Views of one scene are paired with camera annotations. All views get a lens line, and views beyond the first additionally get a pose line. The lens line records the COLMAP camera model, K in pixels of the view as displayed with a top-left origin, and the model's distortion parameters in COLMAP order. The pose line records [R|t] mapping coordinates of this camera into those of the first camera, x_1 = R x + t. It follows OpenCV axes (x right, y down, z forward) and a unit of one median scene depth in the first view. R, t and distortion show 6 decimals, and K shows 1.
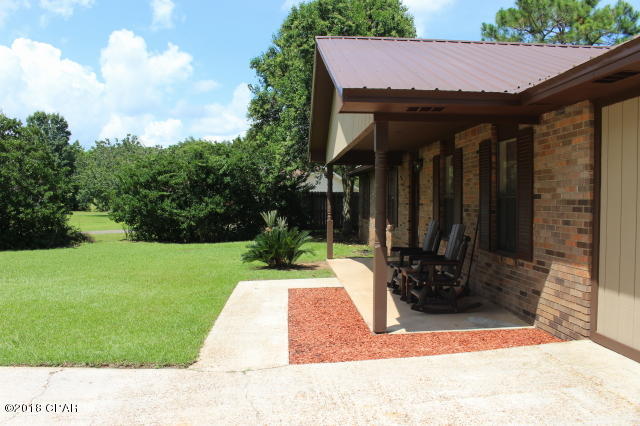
lens RADIAL K [[531.0, 0, 320.0], [0, 531.0, 213.0], [0, 0, 1]] dist [-0.156456, 0.129122]
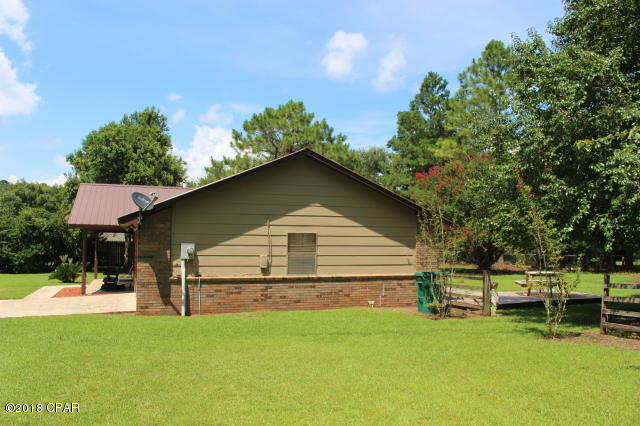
lens RADIAL K [[531.0, 0, 320.0], [0, 531.0, 213.0], [0, 0, 1]] dist [-0.156456, 0.129122]
pose [[0.957584, 0.027697, 0.286820, 0.170117], [-0.005363, 0.996910, -0.078363, -0.009841], [-0.288104, 0.073501, 0.954774, -0.728561]]
